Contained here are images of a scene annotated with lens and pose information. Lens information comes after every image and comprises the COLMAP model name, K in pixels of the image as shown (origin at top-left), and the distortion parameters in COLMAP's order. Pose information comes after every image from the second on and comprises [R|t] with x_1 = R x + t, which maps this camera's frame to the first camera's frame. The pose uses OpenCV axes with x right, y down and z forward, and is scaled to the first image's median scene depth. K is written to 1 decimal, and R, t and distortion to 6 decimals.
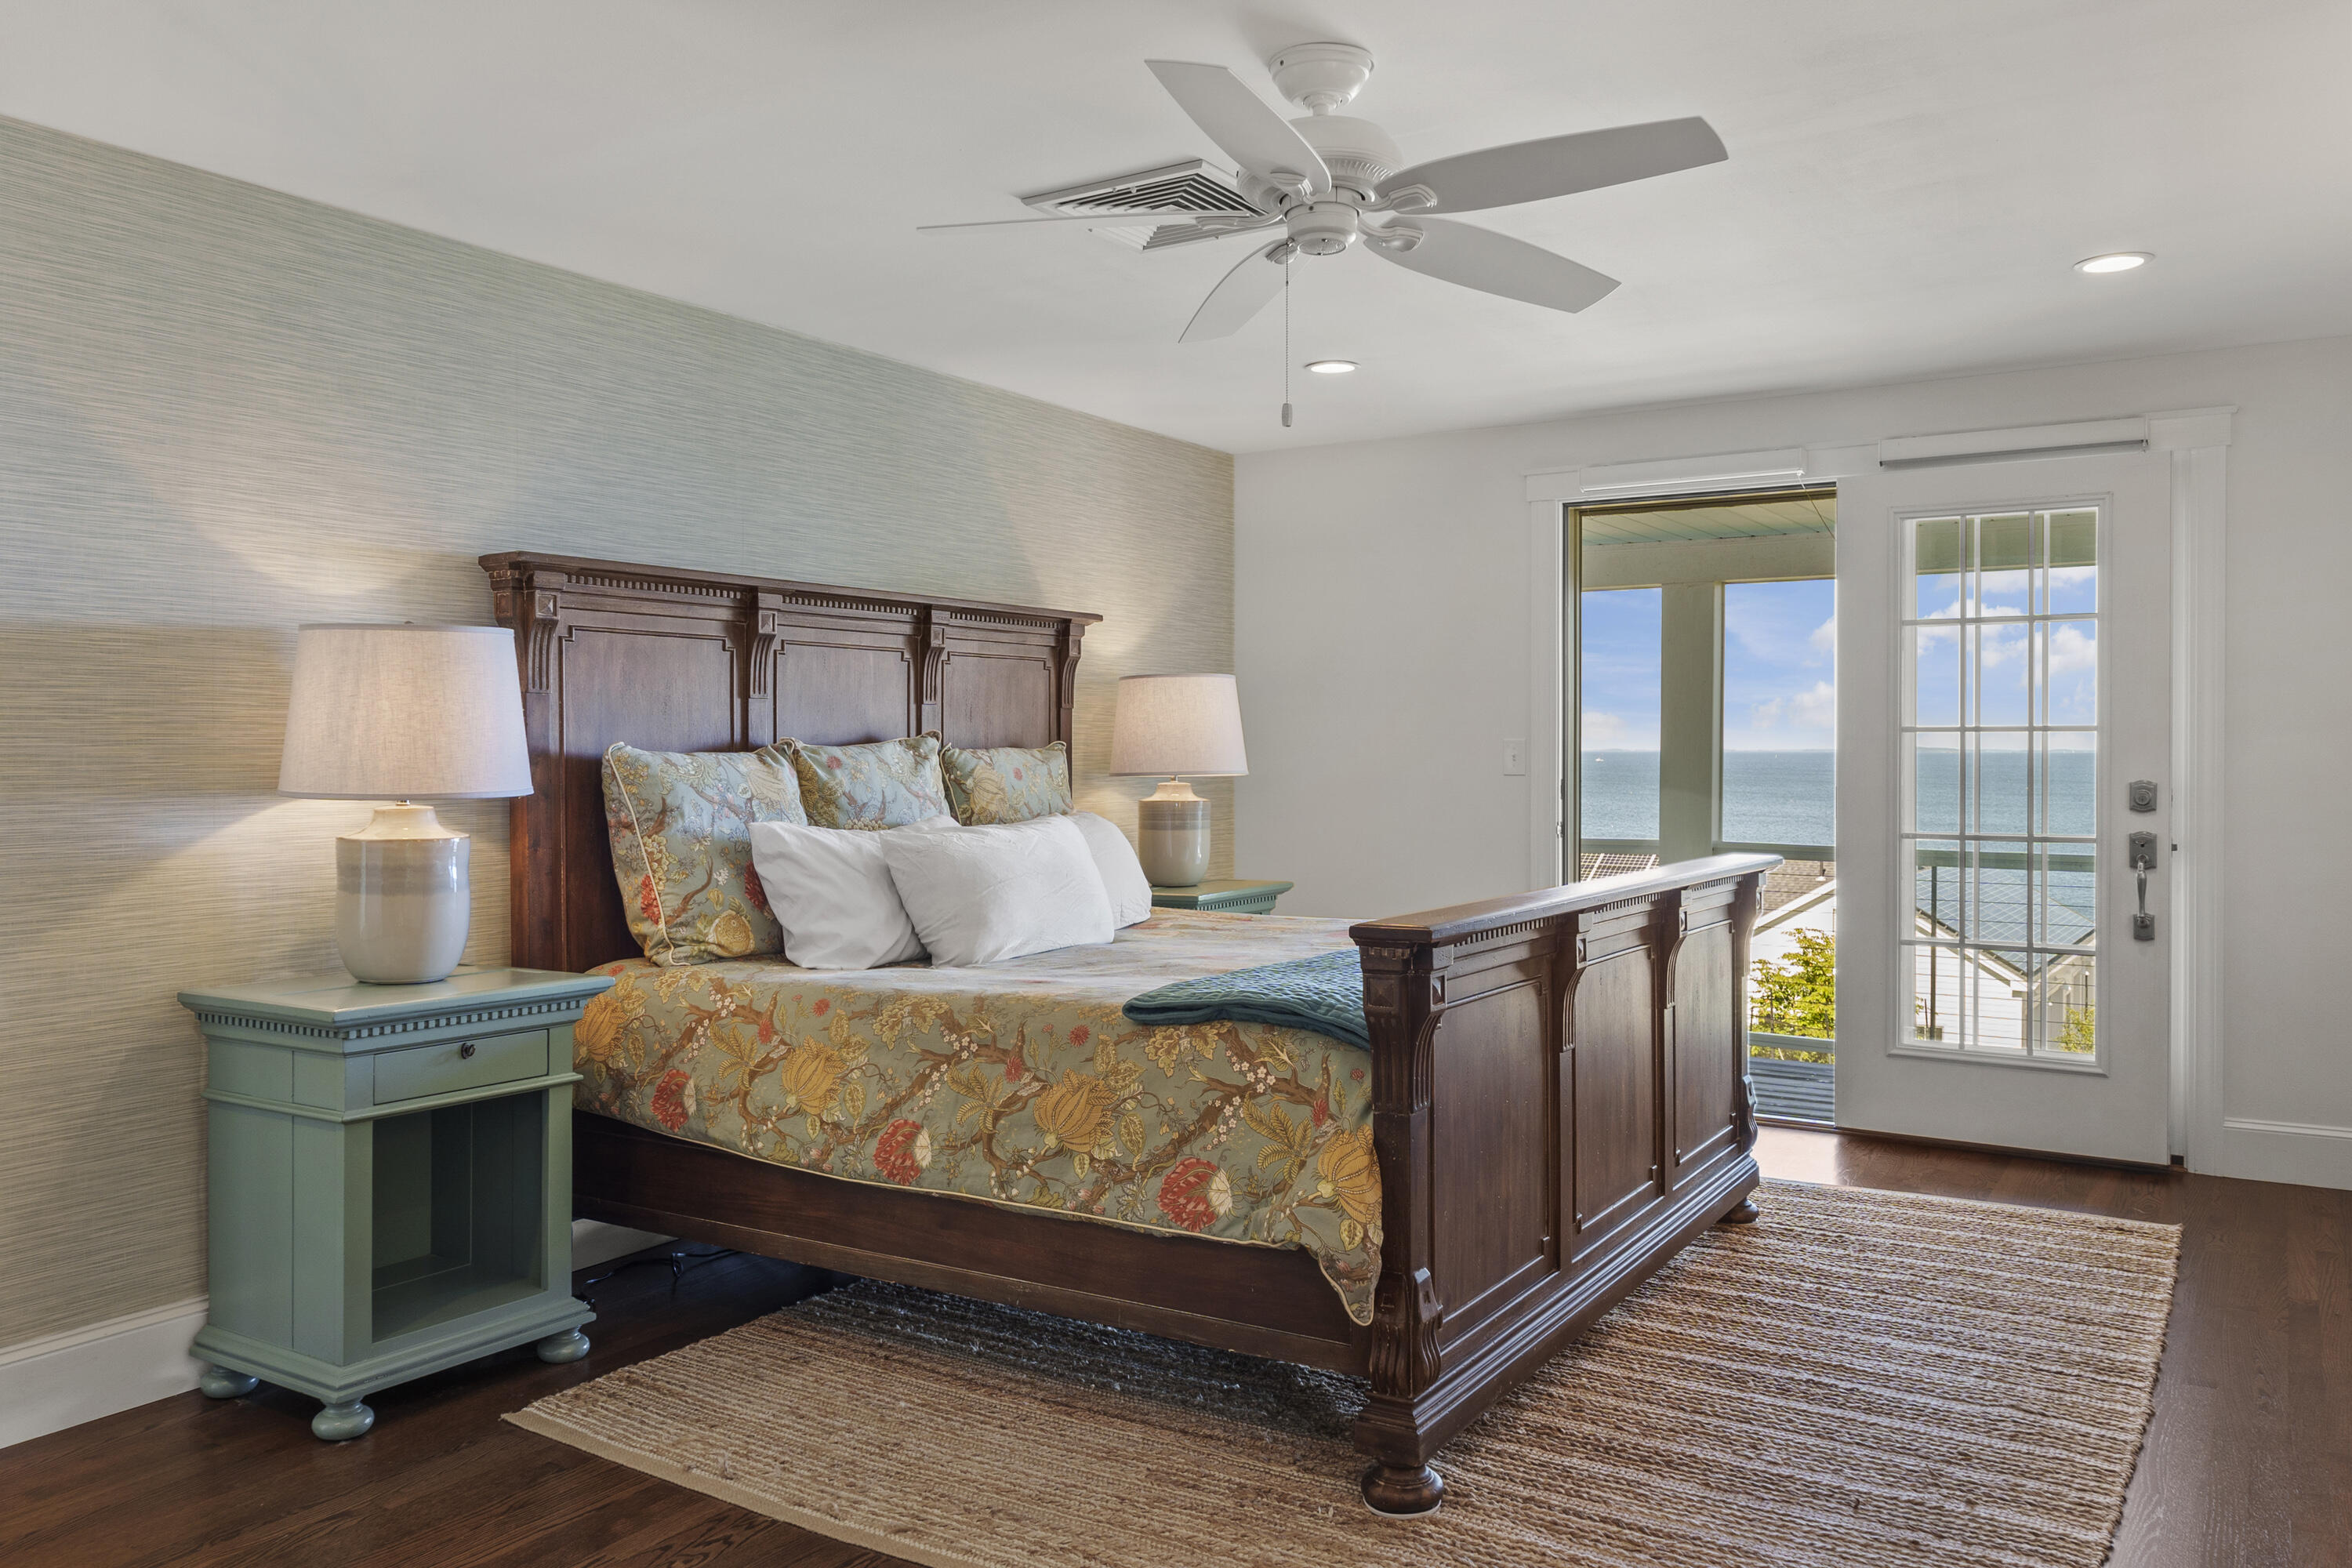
lens RADIAL K [[1745.0, 0, 1170.6], [0, 1745.0, 770.6], [0, 0, 1]] dist [-0.013540, 0.010099]
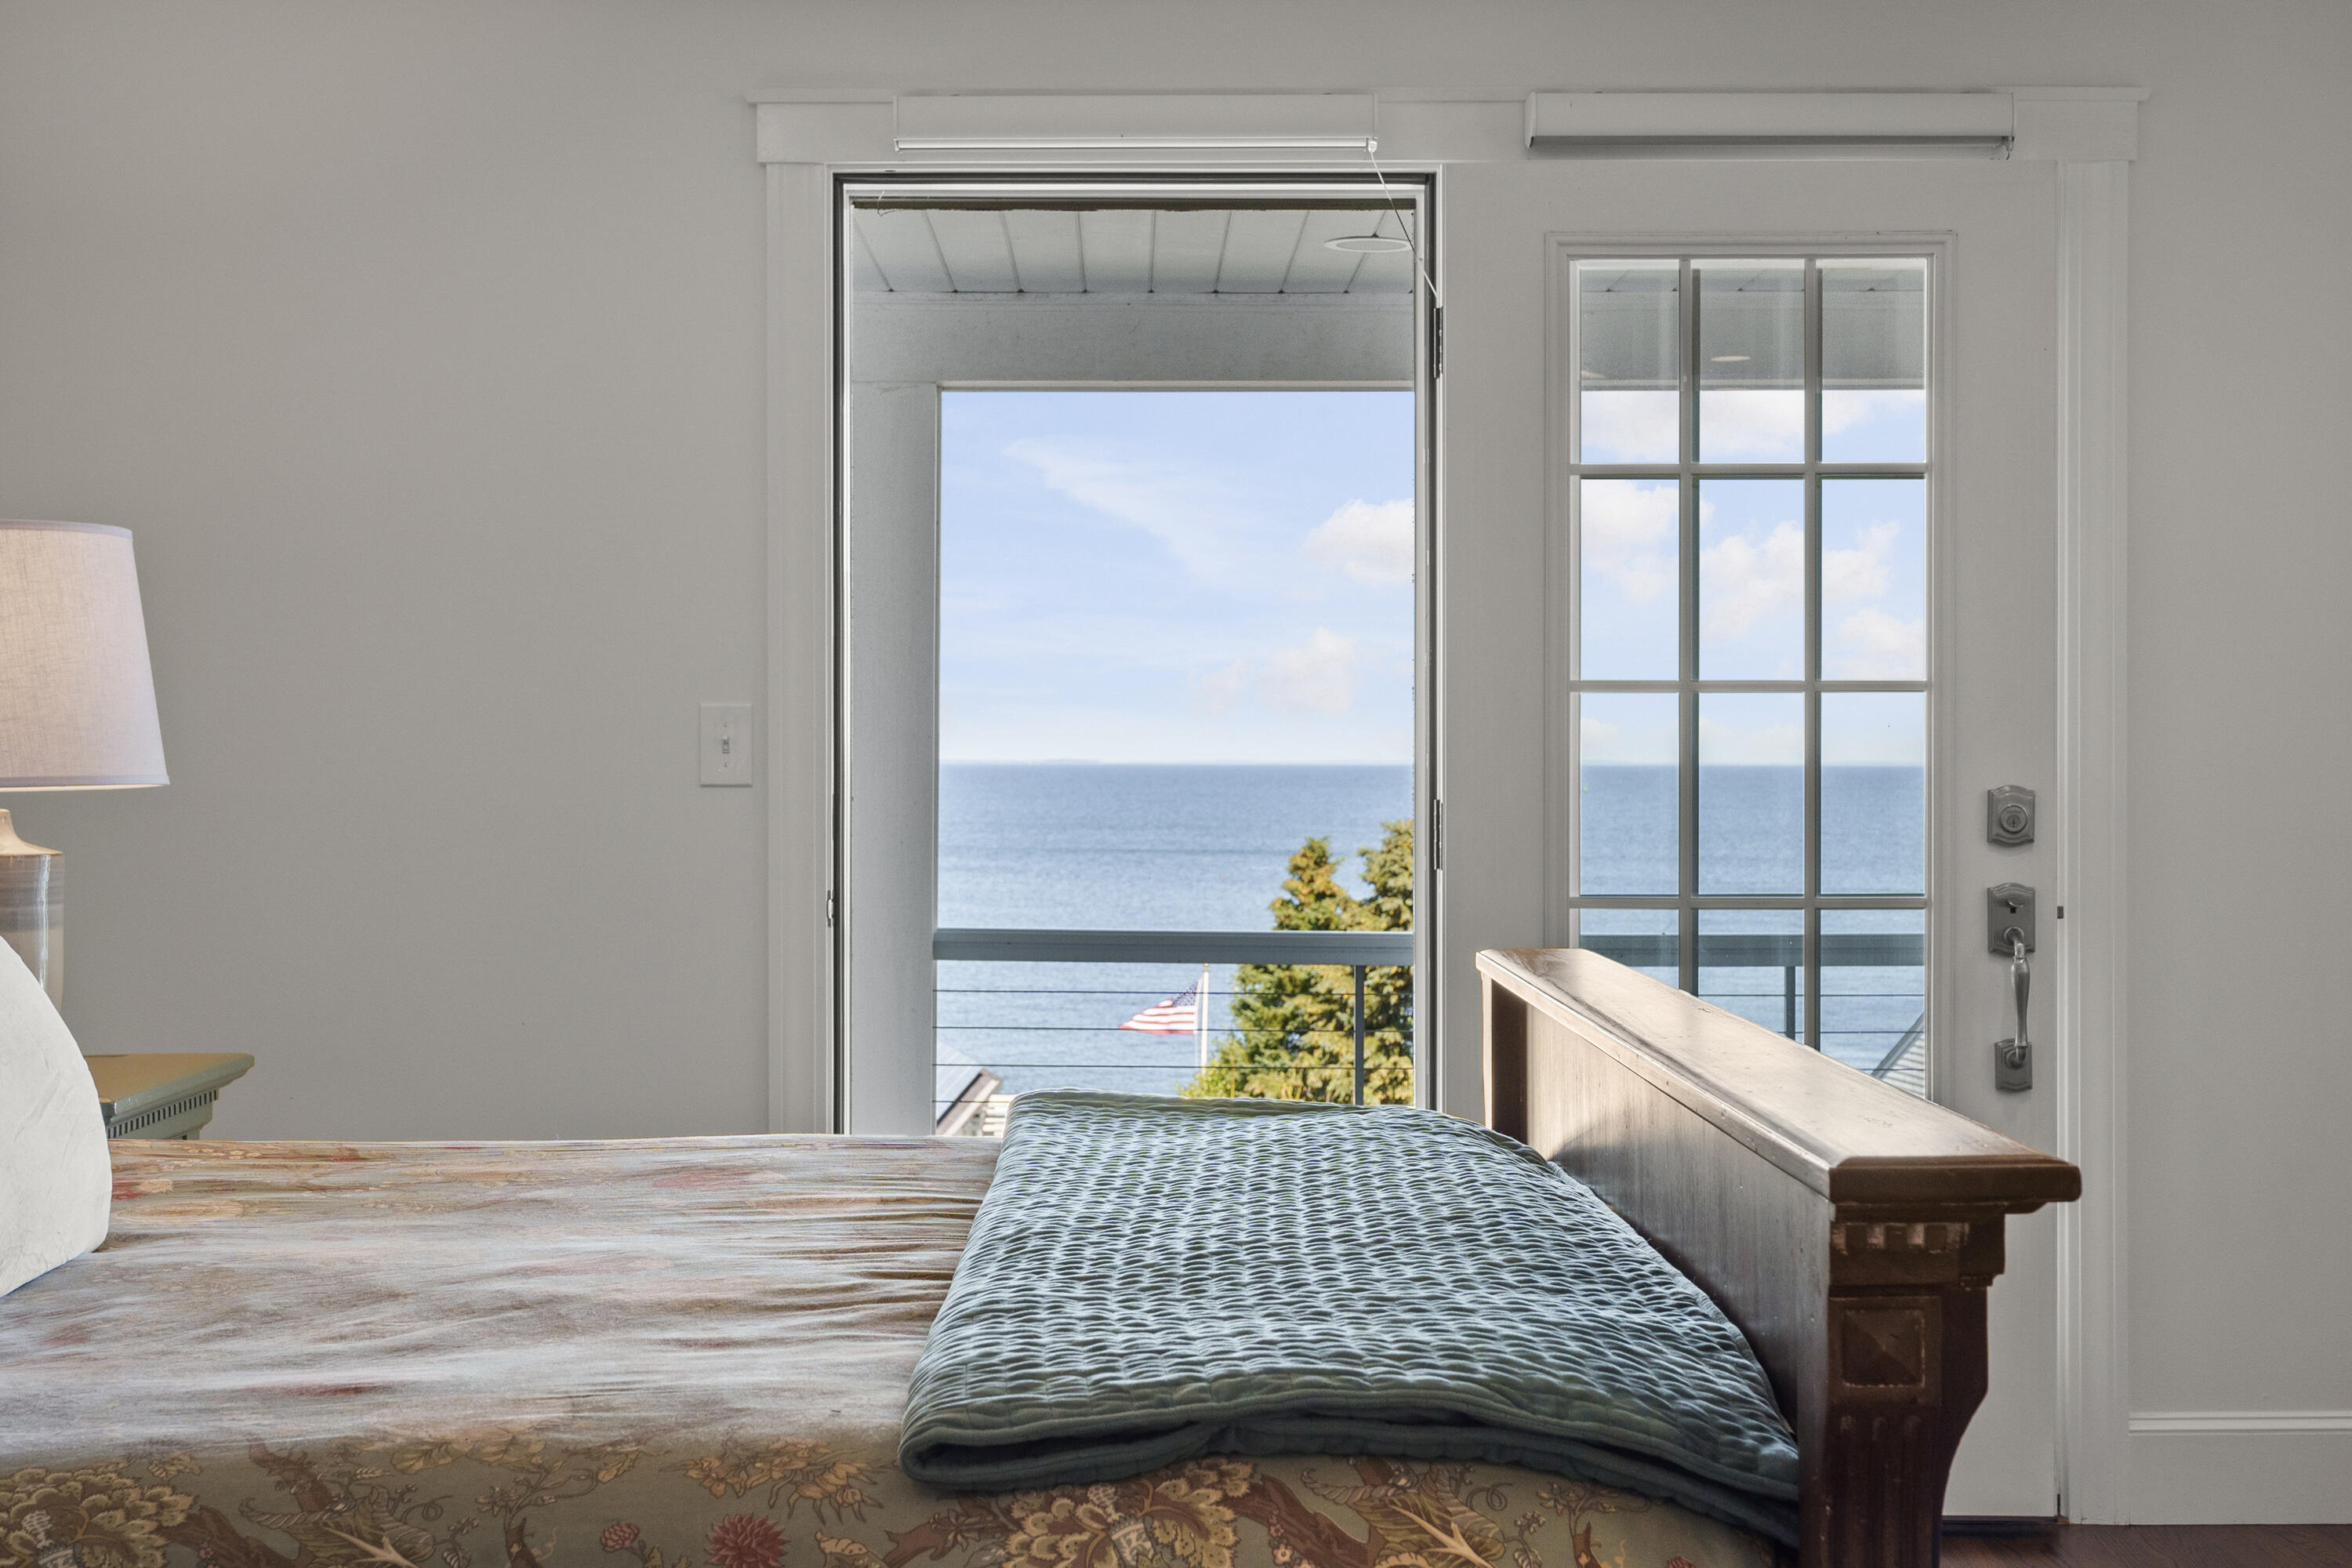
lens RADIAL K [[3442.7, 0, 1172.5], [0, 3442.7, 782.8], [0, 0, 1]] dist [0.012622, 0.000000]
pose [[0.842705, -0.003467, 0.538364, -0.319126], [0.005709, 0.999981, -0.002496, 0.008516], [-0.538345, 0.005177, 0.842709, 0.387556]]
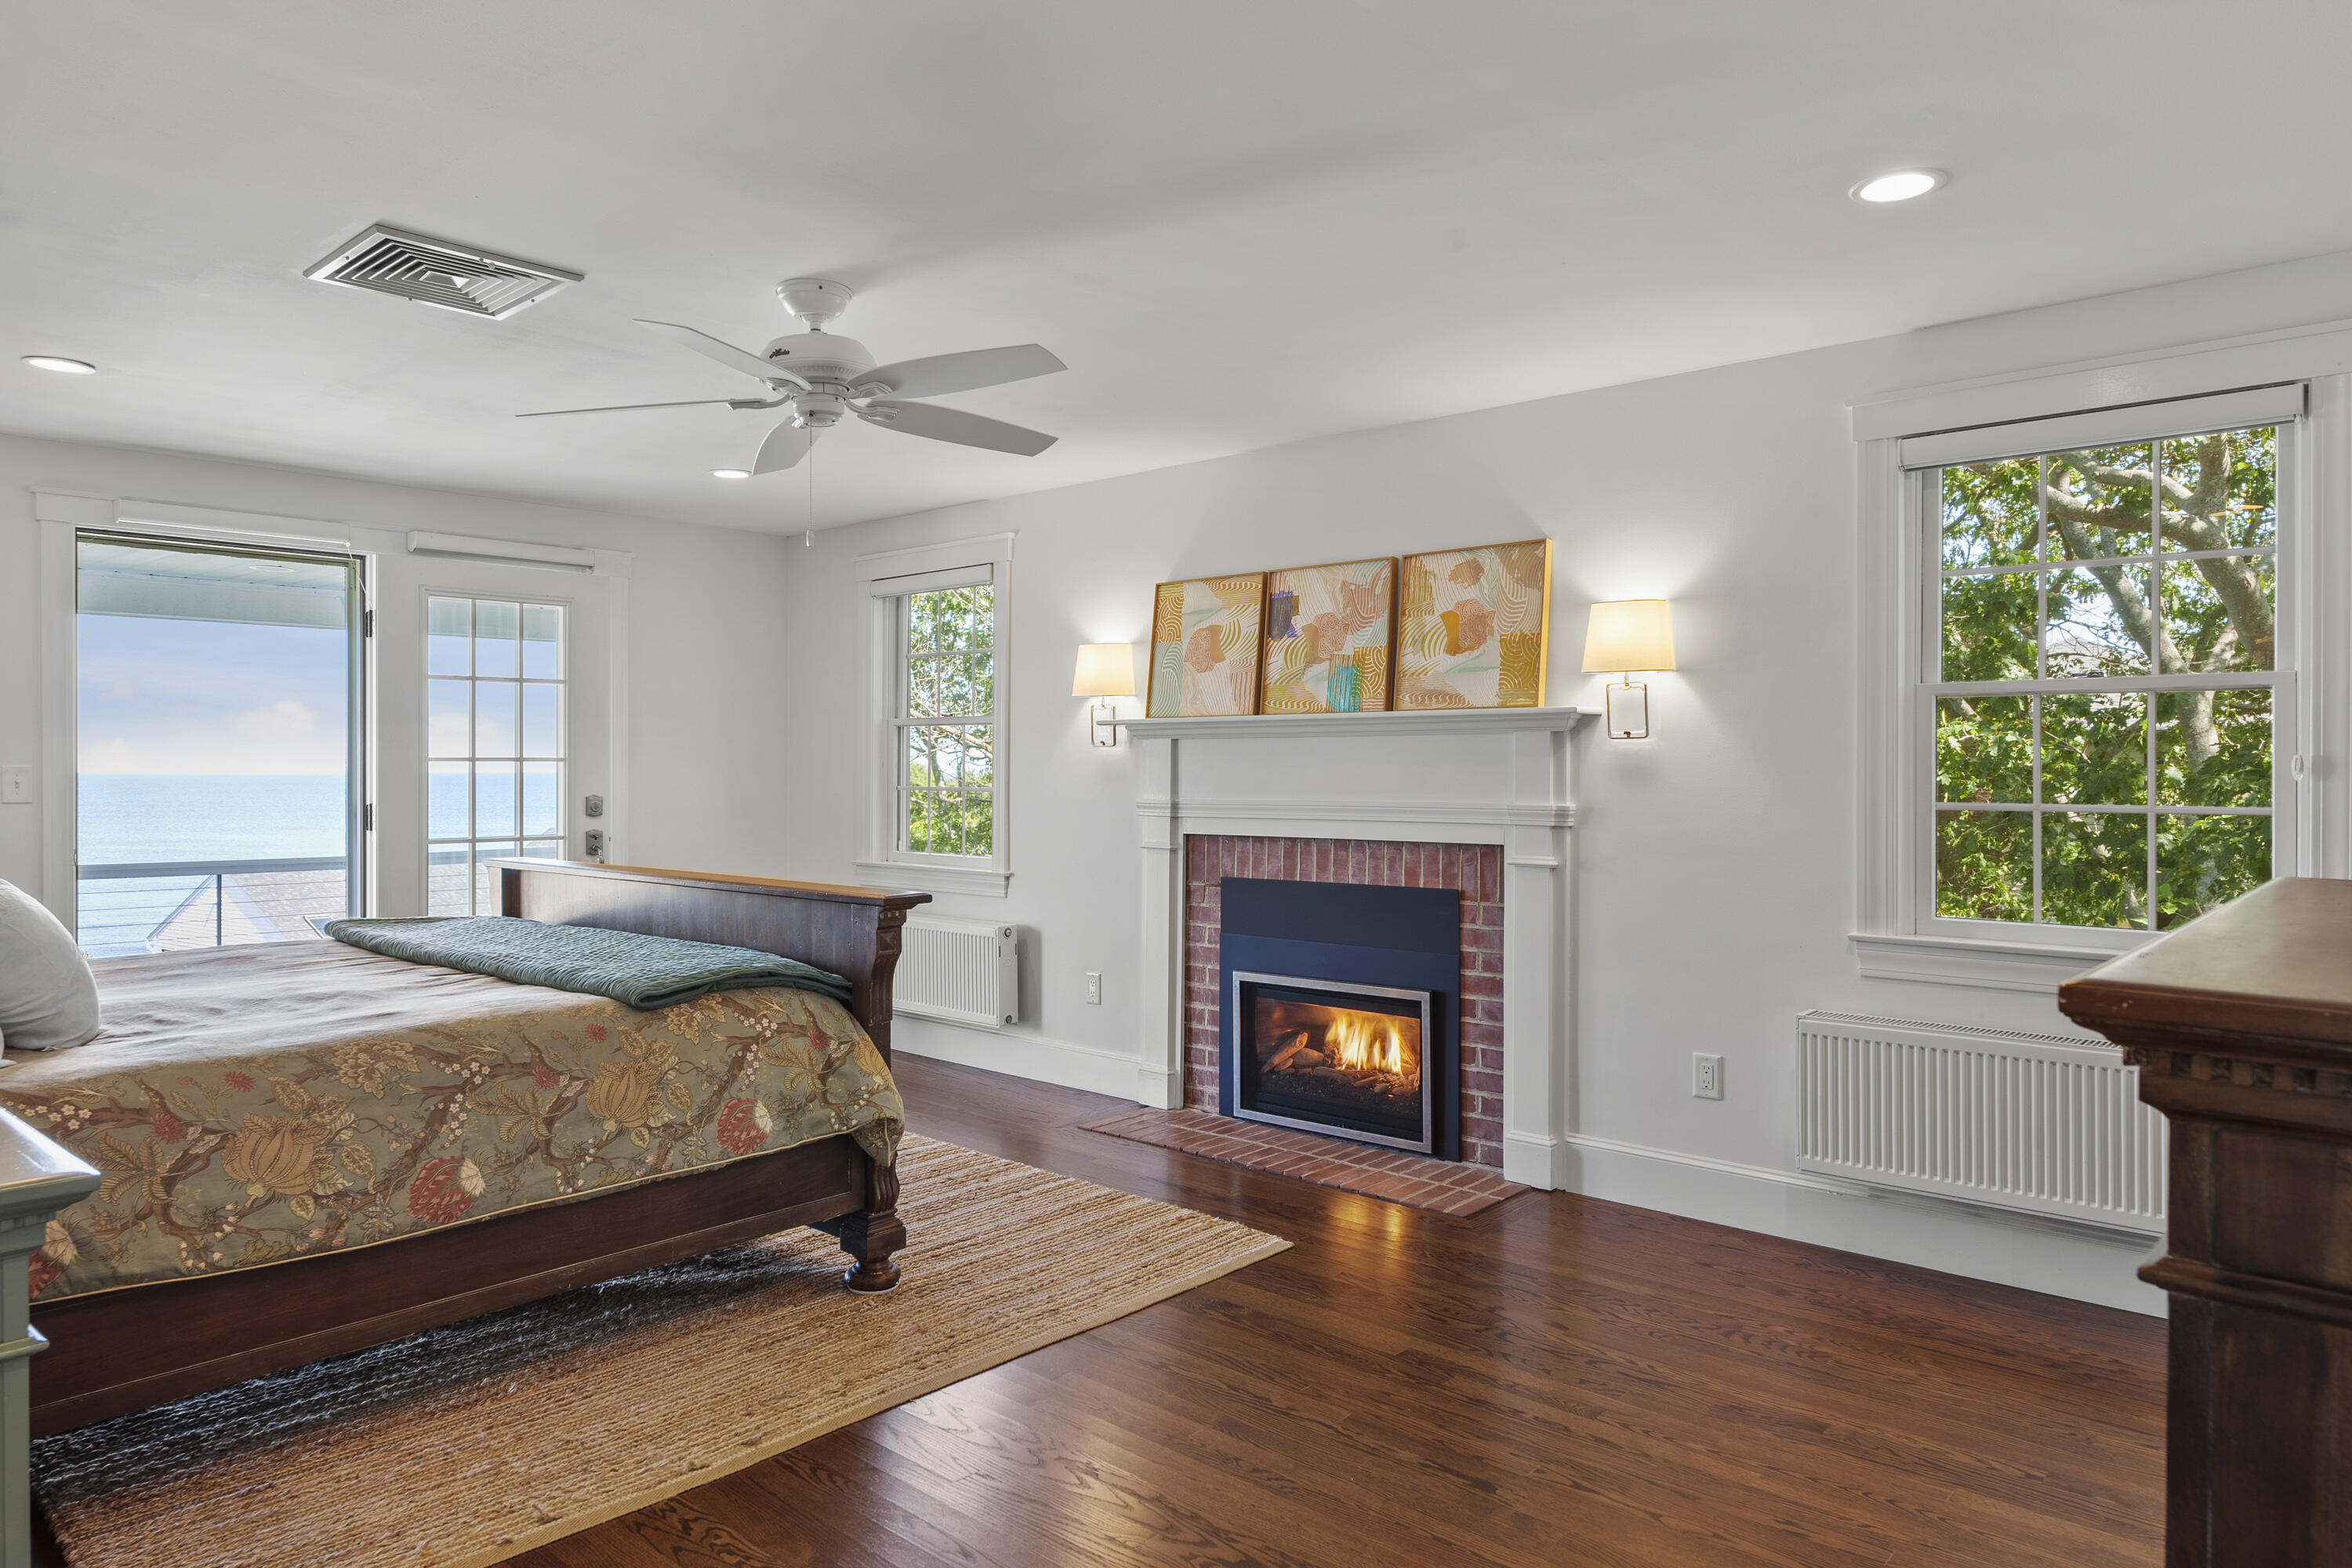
lens RADIAL K [[1465.4, 0, 1159.1], [0, 1465.4, 773.6], [0, 0, 1]] dist [-0.005144, 0.004160]
pose [[0.177915, -0.002730, 0.984042, -0.881905], [0.010436, 0.999945, 0.000887, -0.013296], [-0.983991, 0.010111, 0.177934, 0.445108]]
